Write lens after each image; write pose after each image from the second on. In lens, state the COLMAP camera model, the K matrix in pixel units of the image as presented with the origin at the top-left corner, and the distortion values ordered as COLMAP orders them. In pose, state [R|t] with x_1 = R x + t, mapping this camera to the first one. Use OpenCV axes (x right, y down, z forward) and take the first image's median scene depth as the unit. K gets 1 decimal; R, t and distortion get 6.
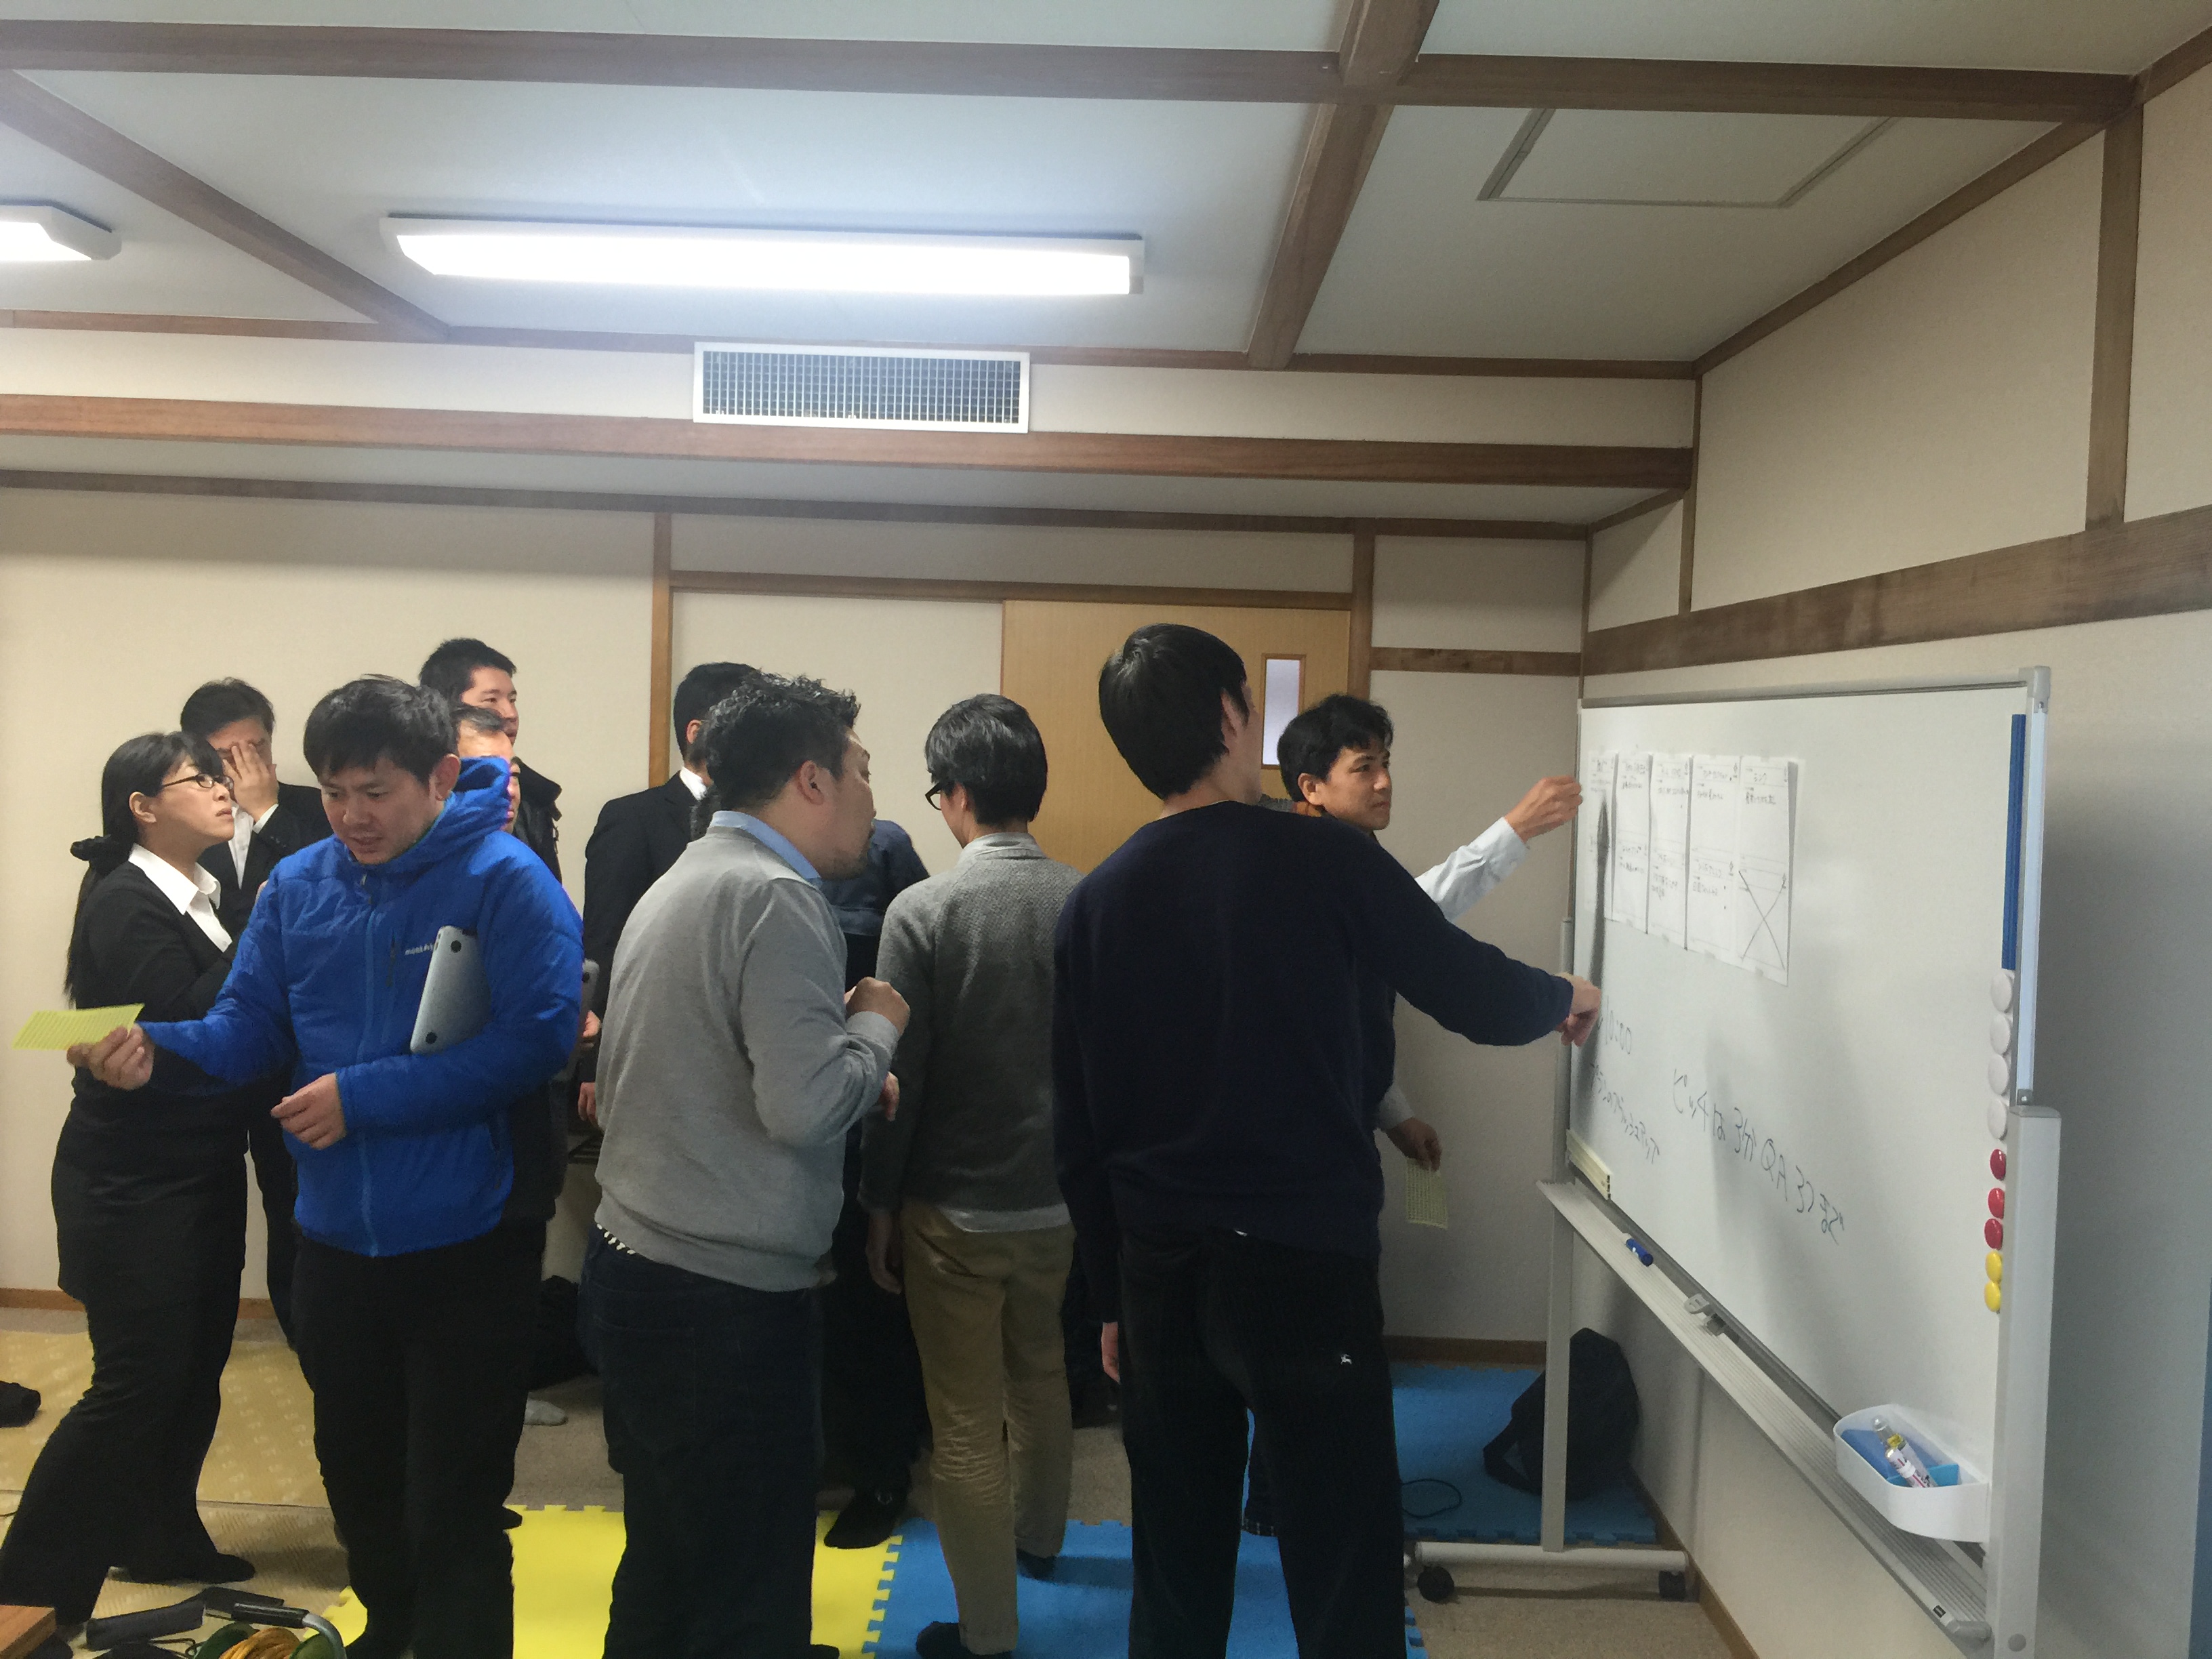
lens RADIAL K [[1896.6, 0, 1096.8], [0, 1896.6, 827.2], [0, 0, 1]] dist [0.076101, -0.107973]
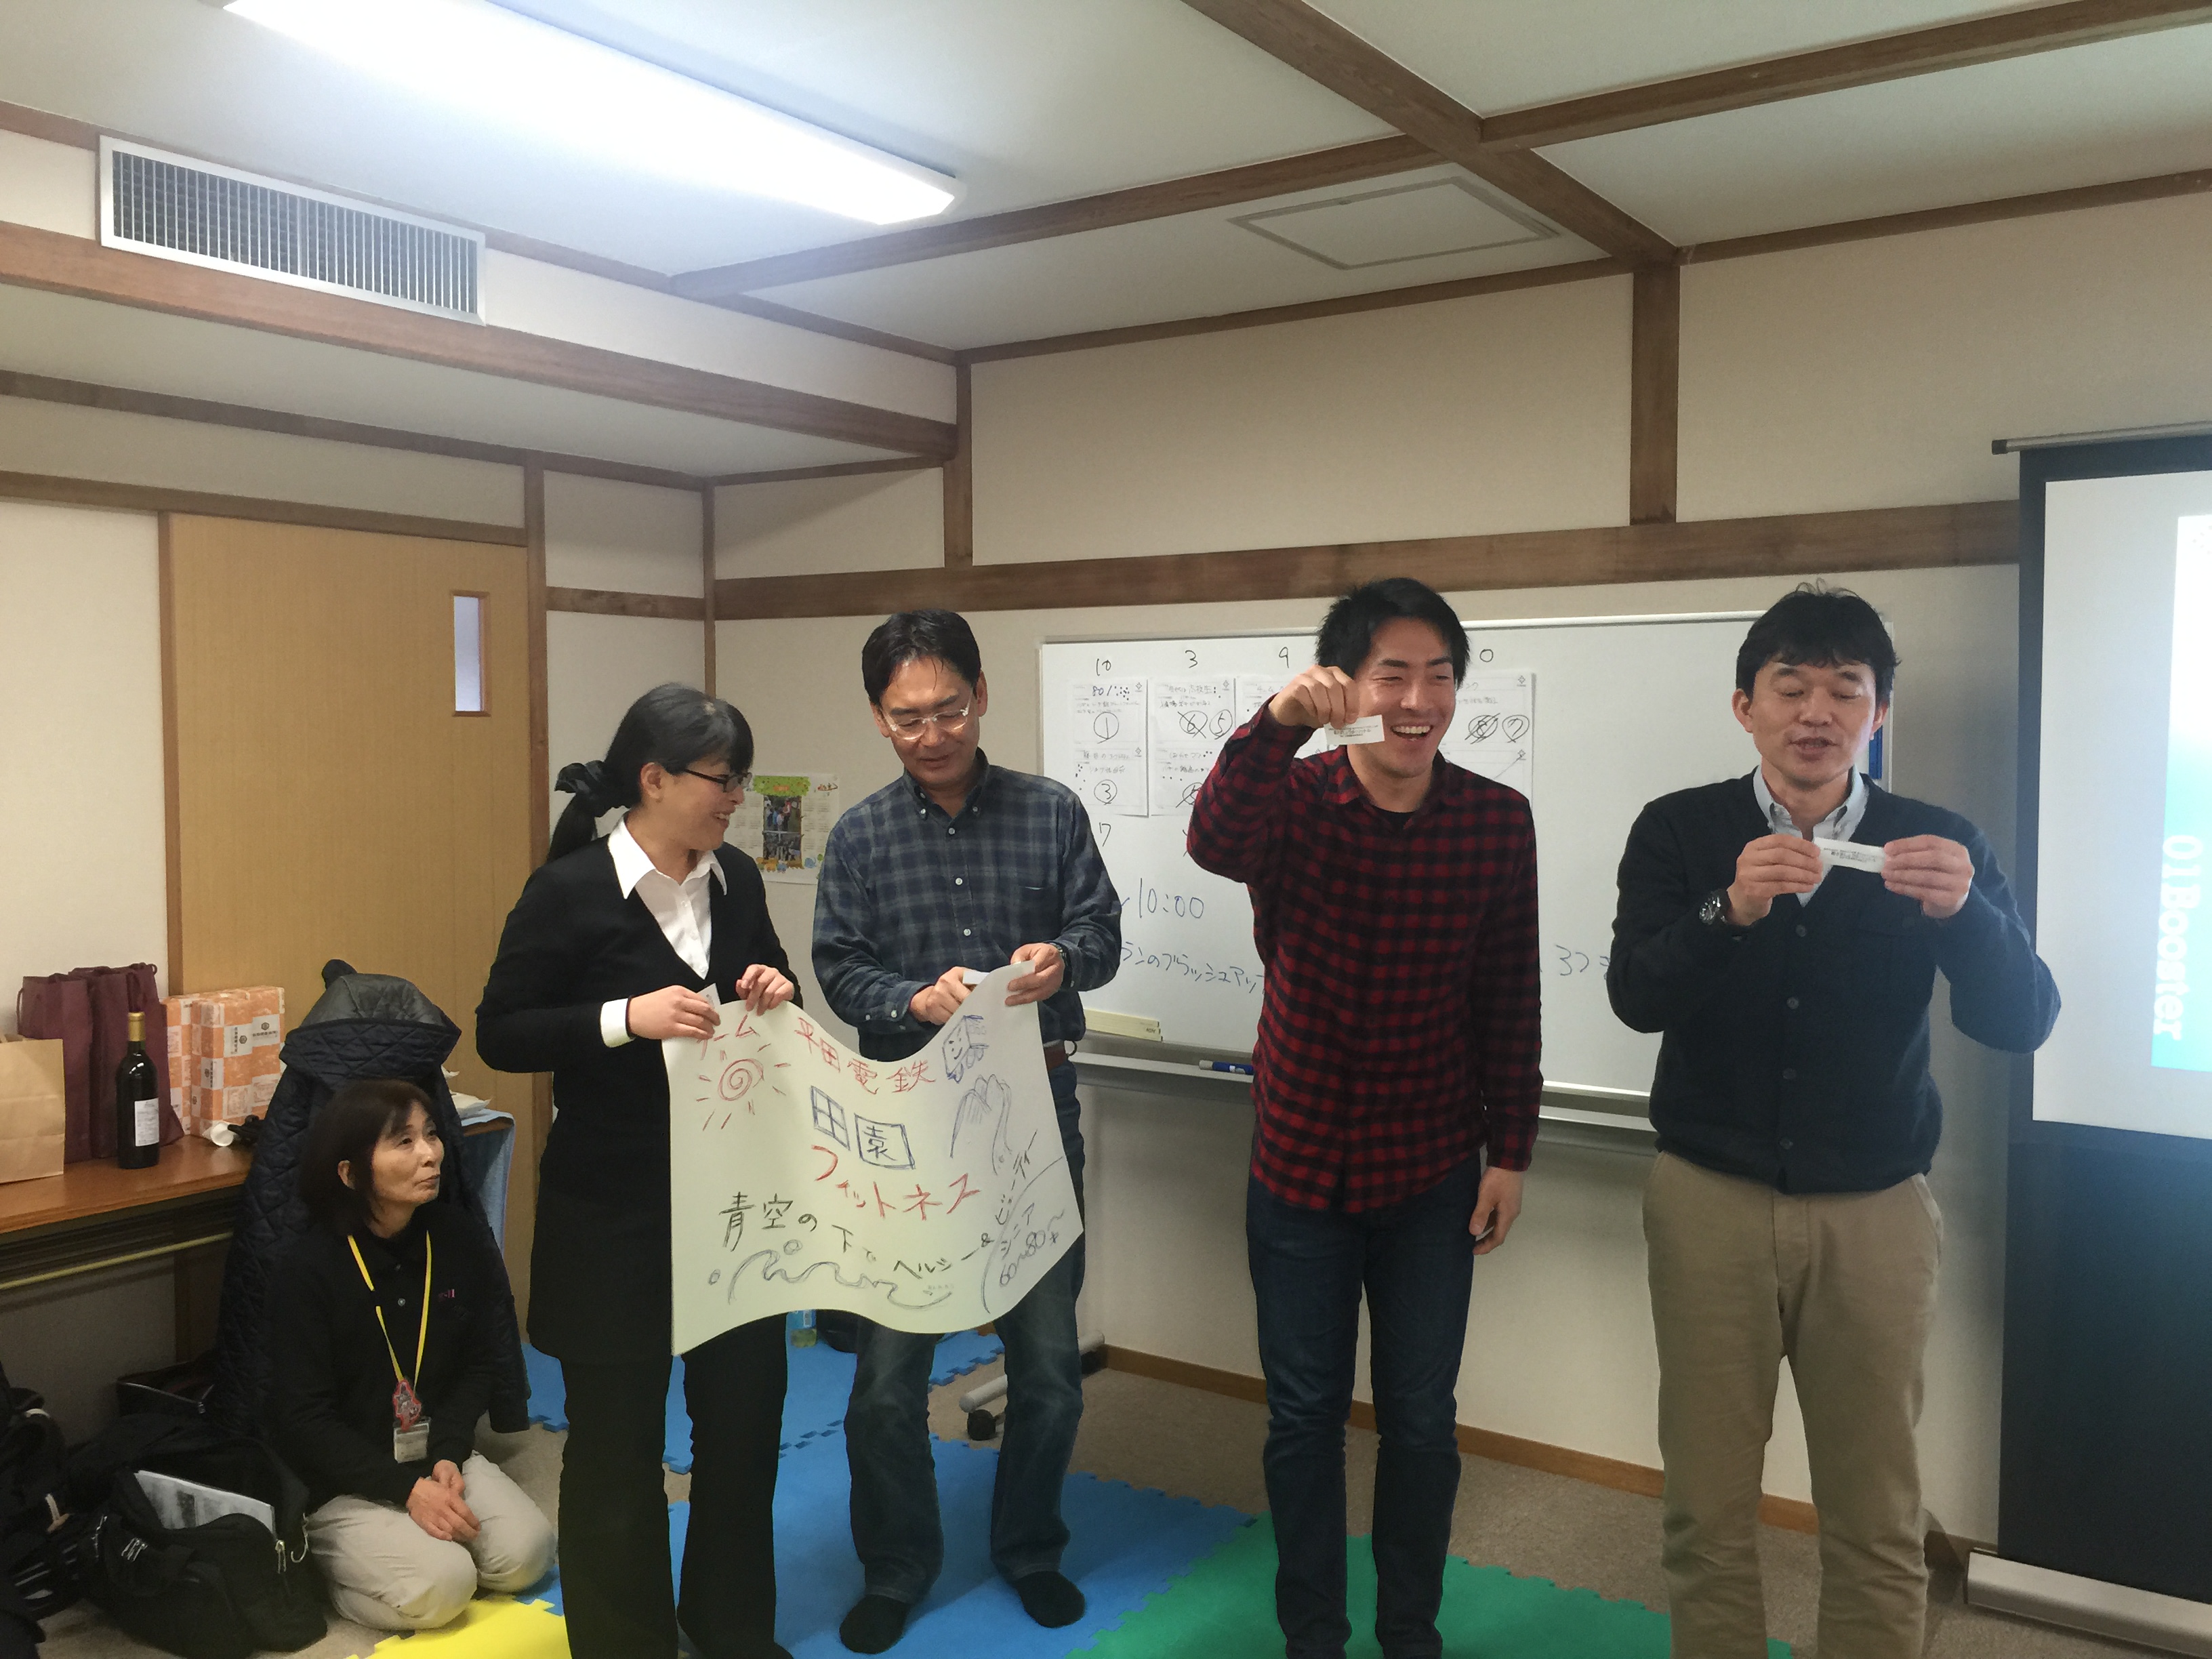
lens RADIAL K [[1896.6, 0, 1094.2], [0, 1896.6, 827.5], [0, 0, 1]] dist [0.076101, -0.107973]
pose [[0.552238, -0.075311, 0.830278, -0.632643], [0.061018, 0.996892, 0.049839, -0.005169], [-0.831451, 0.023139, 0.555117, 0.288282]]
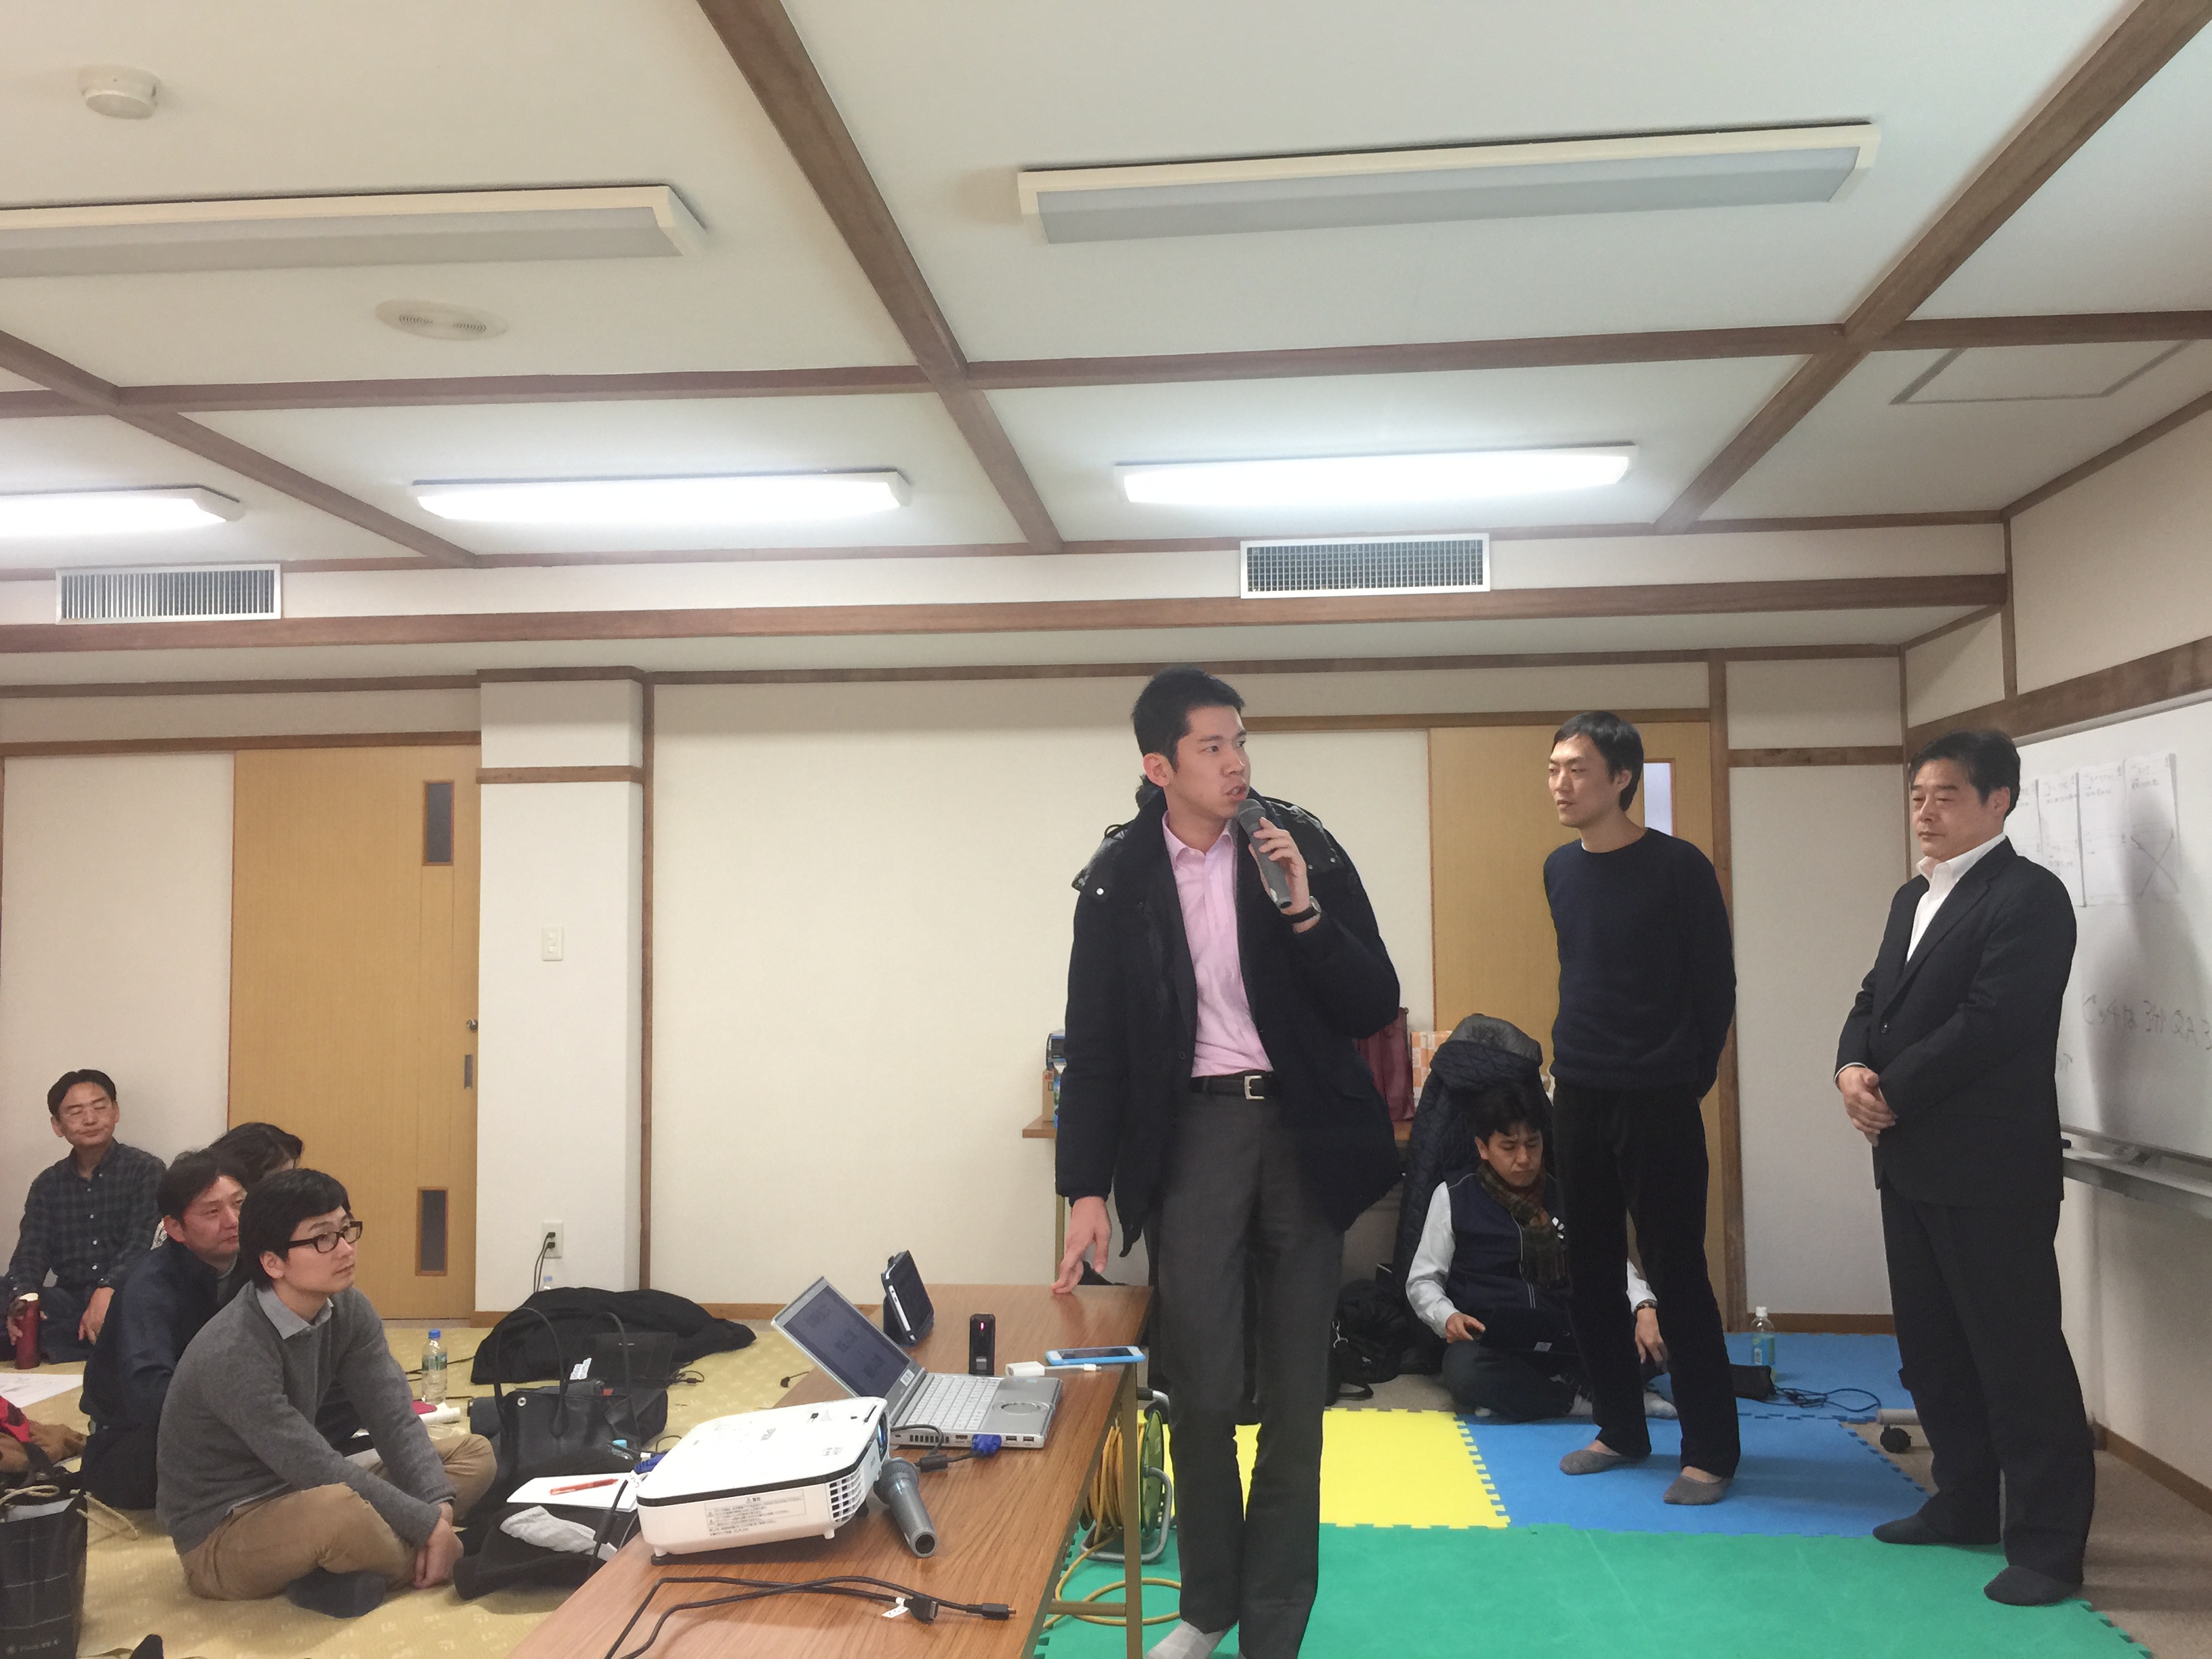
lens RADIAL K [[1896.6, 0, 1088.5], [0, 1896.6, 826.3], [0, 0, 1]] dist [0.076101, -0.107973]
pose [[0.996361, -0.047776, -0.070579, -0.234174], [0.039848, 0.993160, -0.109749, 0.095359], [0.075340, 0.106537, 0.991450, -0.342745]]
